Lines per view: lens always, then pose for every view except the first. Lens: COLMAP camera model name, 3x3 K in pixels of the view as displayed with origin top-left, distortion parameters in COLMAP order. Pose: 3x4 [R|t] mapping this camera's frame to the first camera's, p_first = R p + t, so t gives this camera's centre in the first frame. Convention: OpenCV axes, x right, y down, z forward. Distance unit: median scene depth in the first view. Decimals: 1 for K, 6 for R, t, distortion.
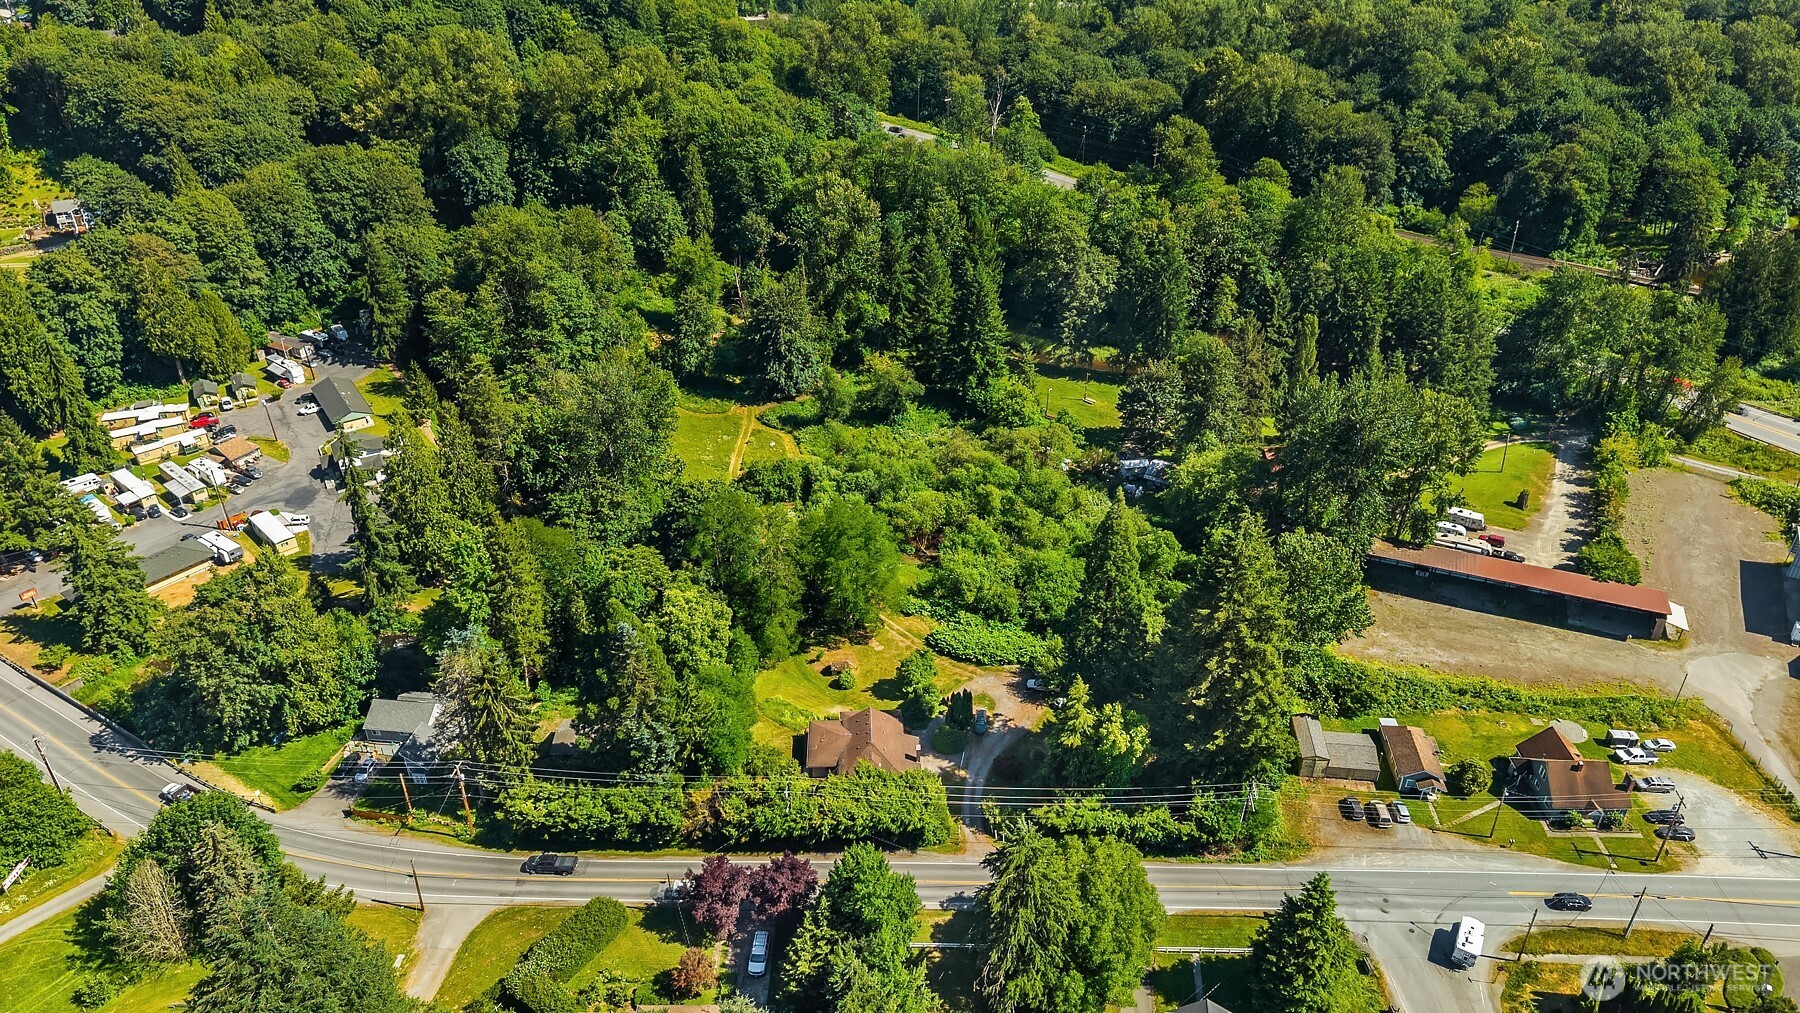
lens RADIAL K [[1181.6, 0, 900.0], [0, 1181.6, 506.5], [0, 0, 1]] dist [0.009128, 0.001563]
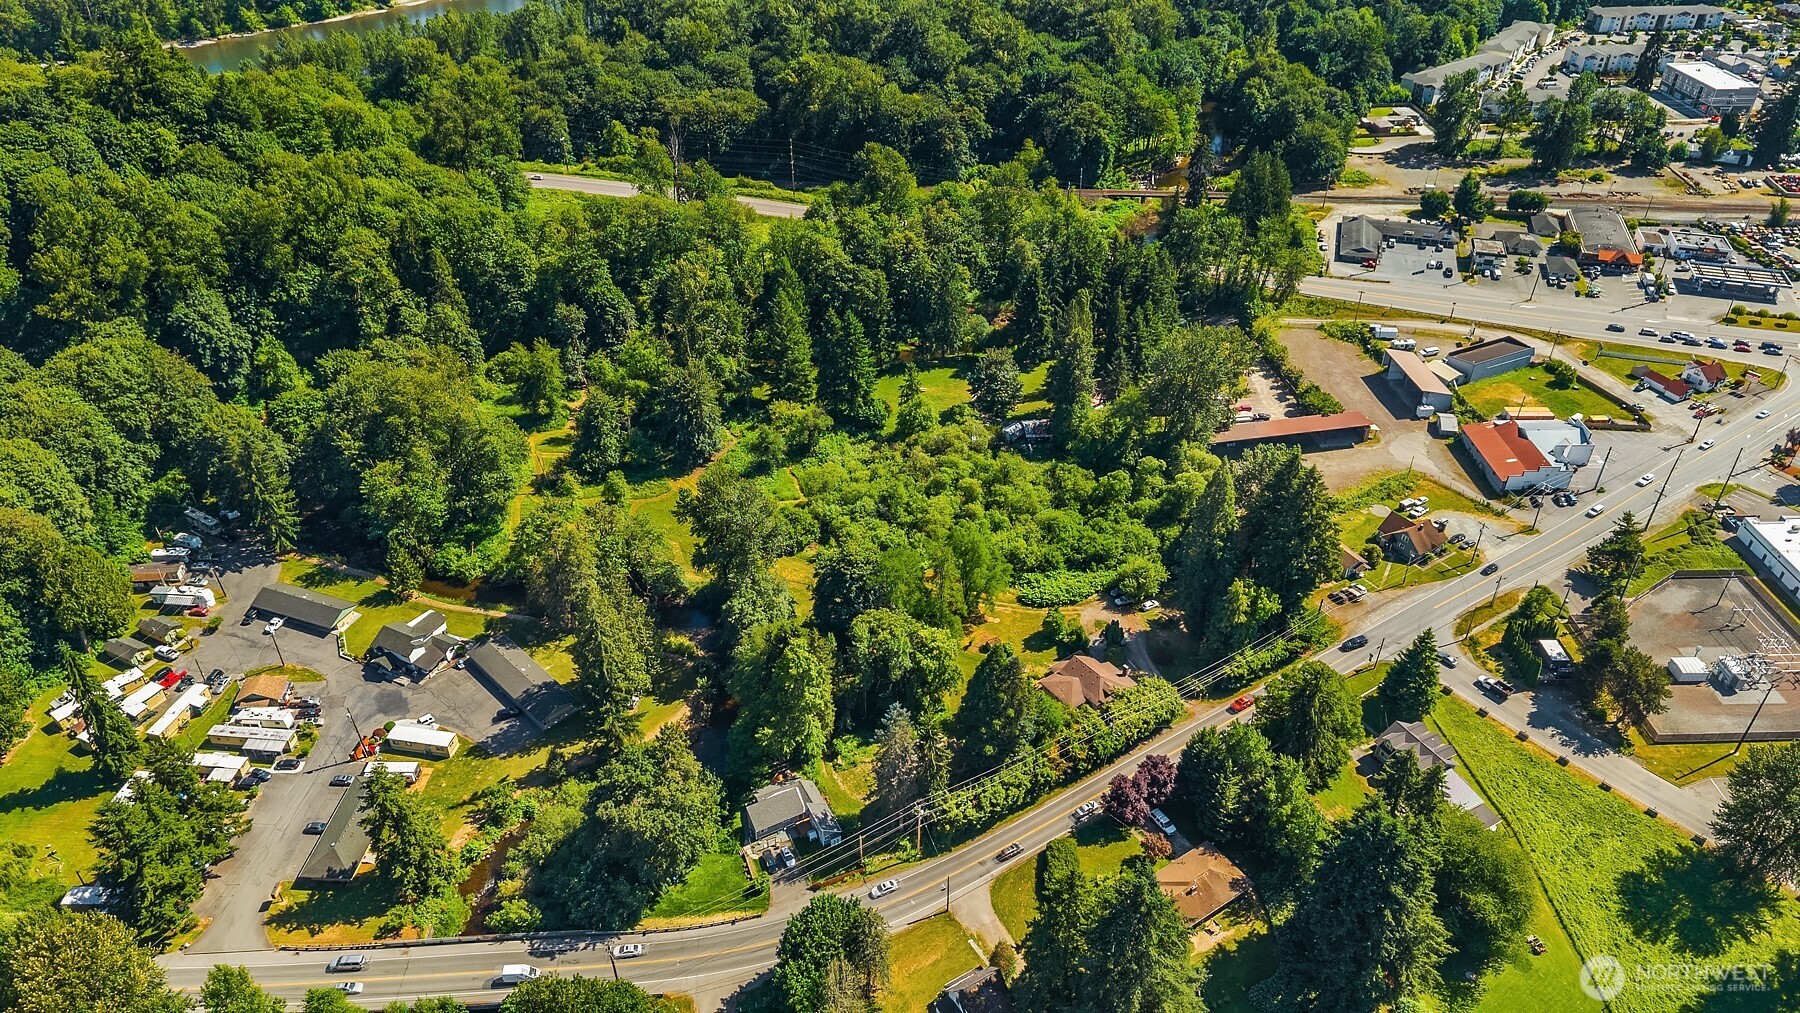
lens RADIAL K [[1181.6, 0, 900.0], [0, 1181.6, 506.5], [0, 0, 1]] dist [0.009128, 0.001563]
pose [[0.826872, -0.324266, 0.459493, -0.525418], [0.291947, 0.945819, 0.142101, -0.173051], [-0.480676, 0.016648, 0.876740, -0.093348]]
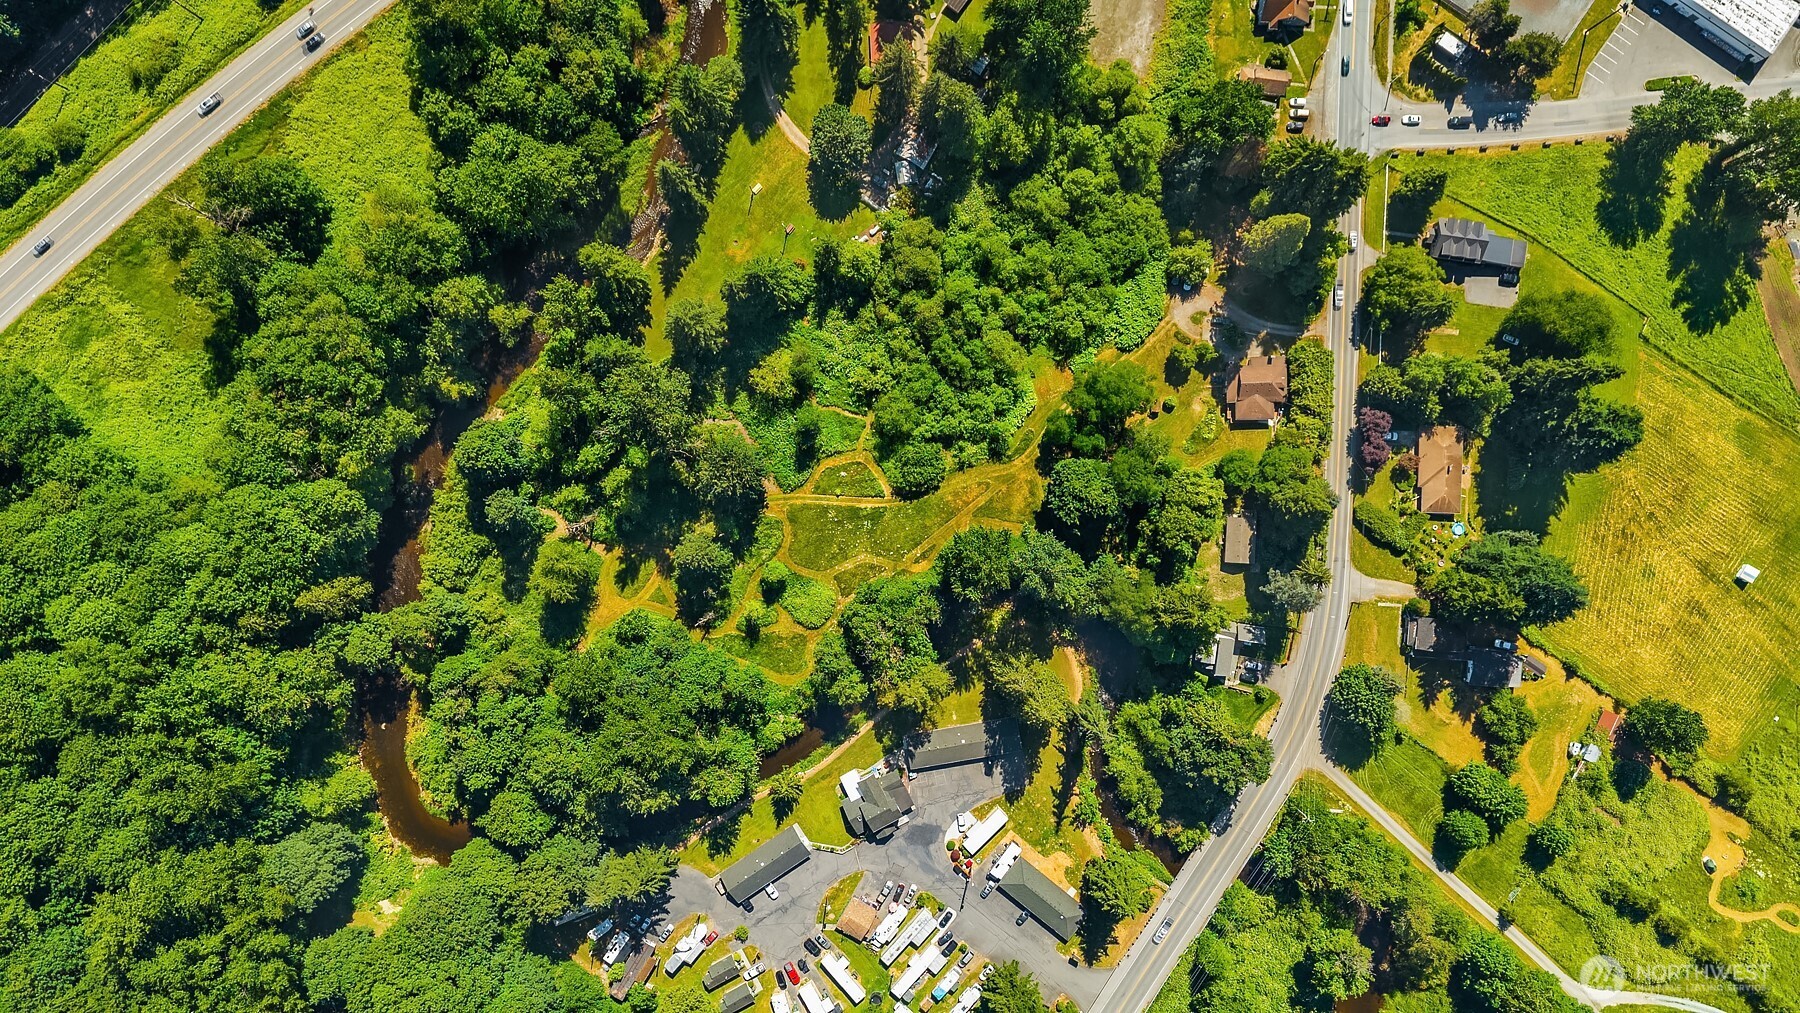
lens RADIAL K [[1181.6, 0, 900.0], [0, 1181.6, 506.5], [0, 0, 1]] dist [0.009128, 0.001563]
pose [[0.019489, -0.999774, -0.008475, -0.133463], [0.516529, 0.002810, 0.856265, -1.042538], [-0.856048, -0.021065, 0.516468, 0.353378]]
